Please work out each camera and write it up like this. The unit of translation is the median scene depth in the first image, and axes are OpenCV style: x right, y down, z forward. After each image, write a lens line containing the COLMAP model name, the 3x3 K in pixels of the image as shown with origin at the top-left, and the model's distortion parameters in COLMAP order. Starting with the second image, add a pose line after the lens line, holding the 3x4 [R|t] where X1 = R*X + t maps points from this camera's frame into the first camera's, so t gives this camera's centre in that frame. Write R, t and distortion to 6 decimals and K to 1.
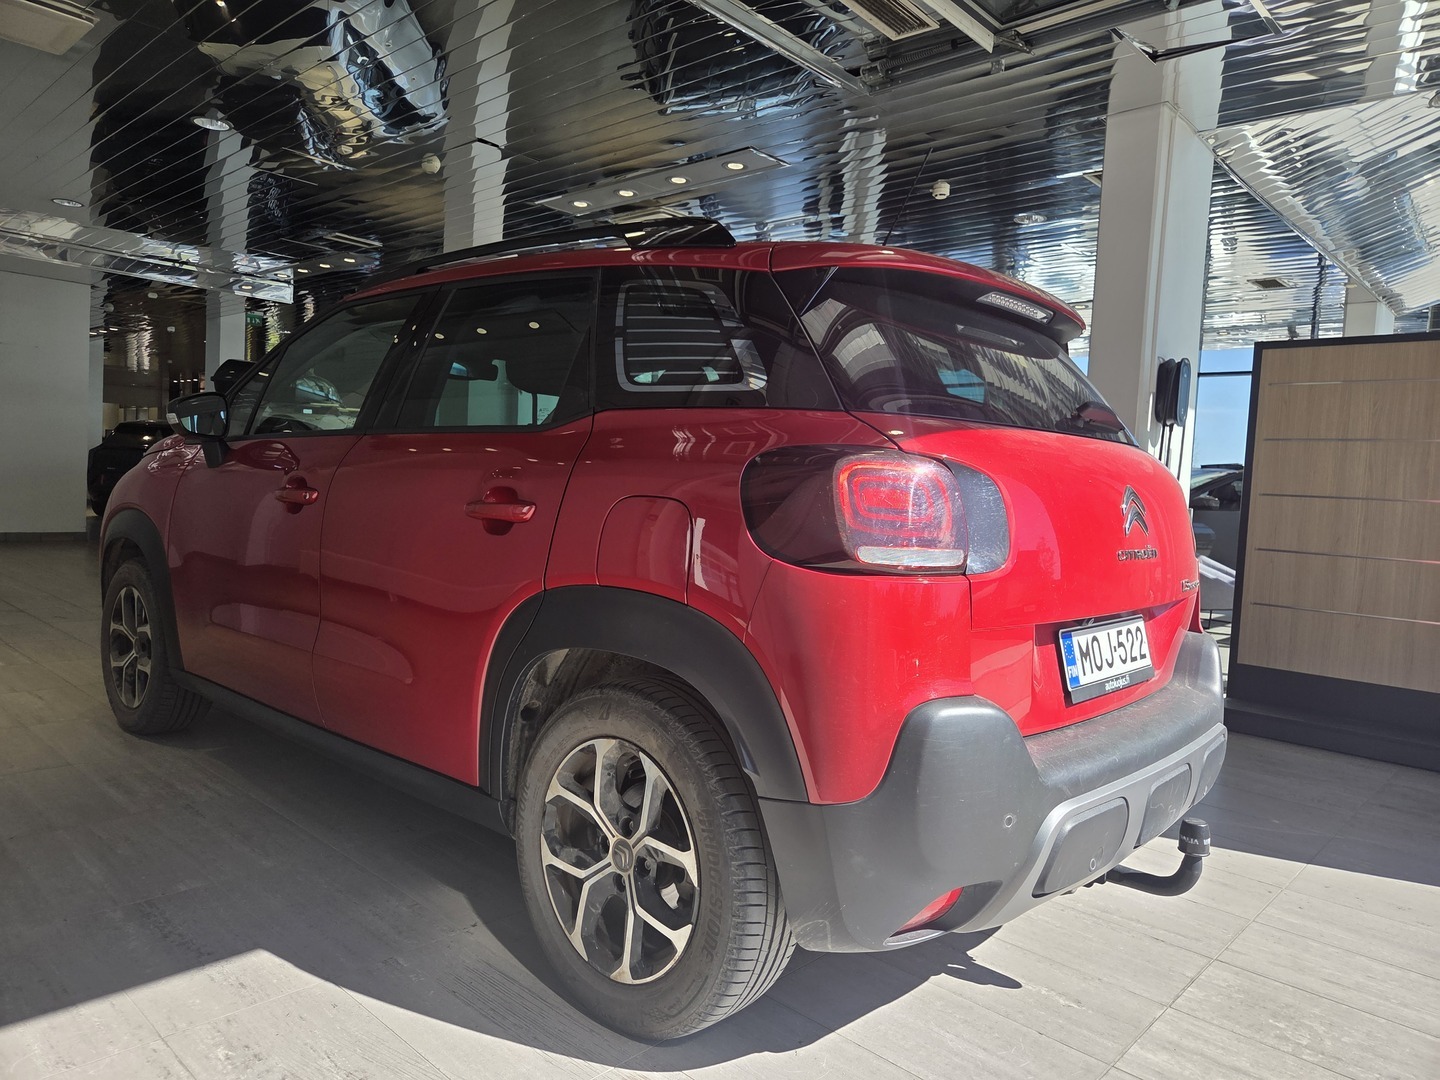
lens RADIAL K [[964.6, 0, 728.7], [0, 964.6, 541.2], [0, 0, 1]] dist [0.069192, -0.062974]
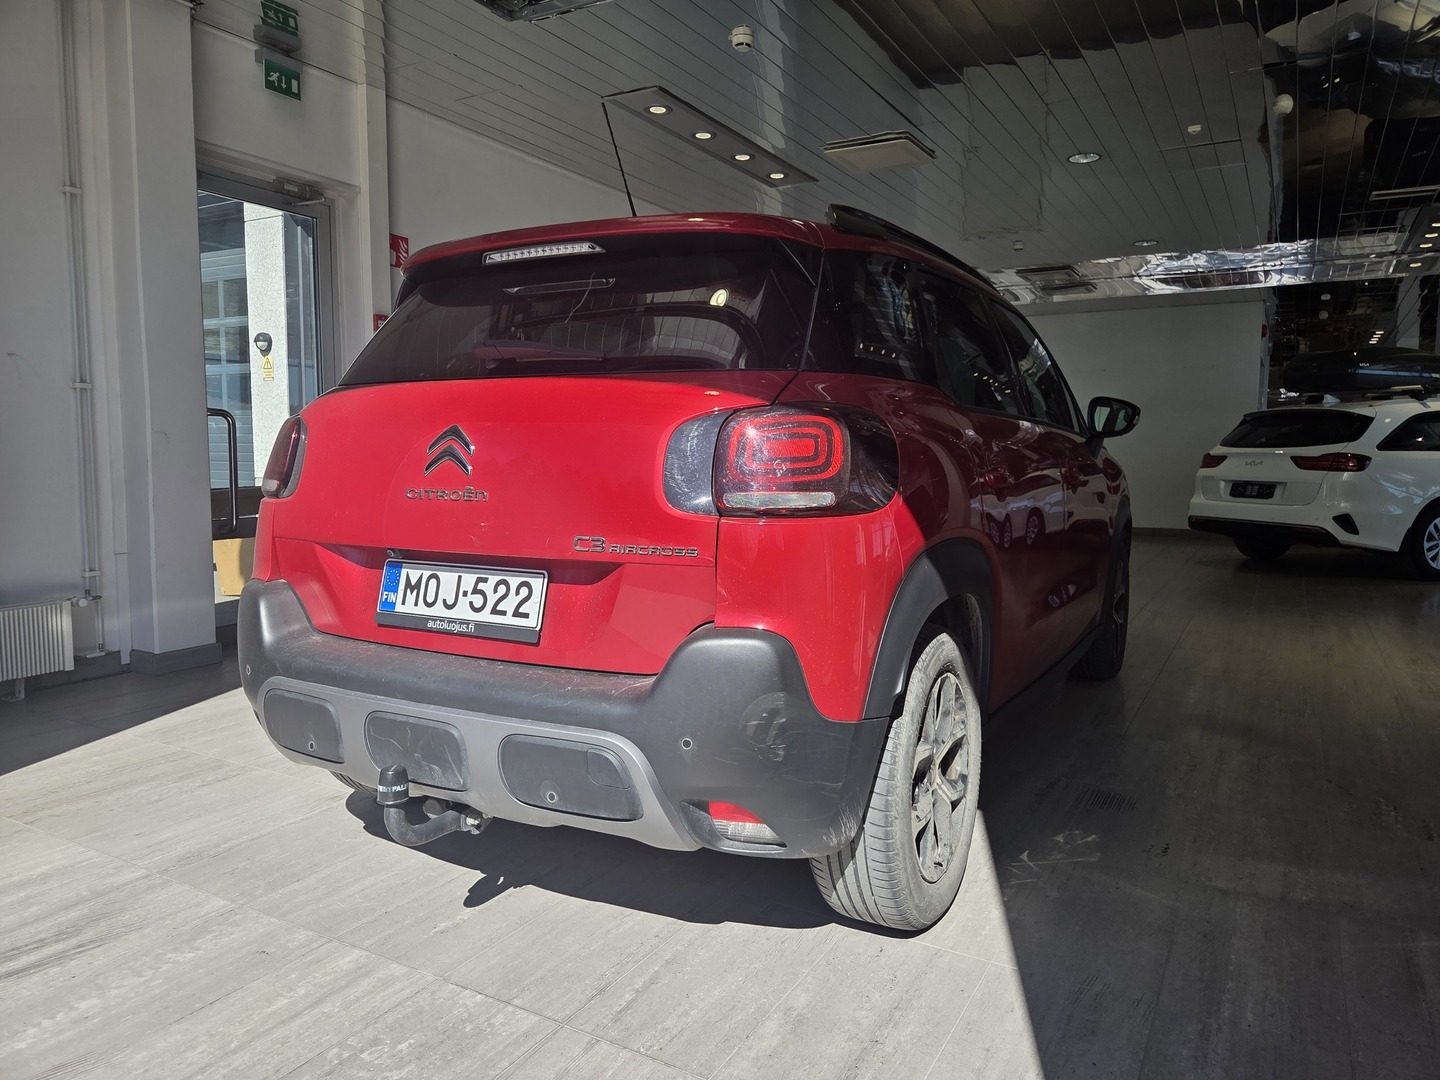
lens RADIAL K [[964.6, 0, 728.7], [0, 964.6, 541.2], [0, 0, 1]] dist [0.069192, -0.062974]
pose [[0.220582, 0.037107, -0.974662, 1.423256], [-0.054258, 0.998196, 0.025724, 0.019339], [0.973858, 0.047210, 0.222197, 1.057730]]
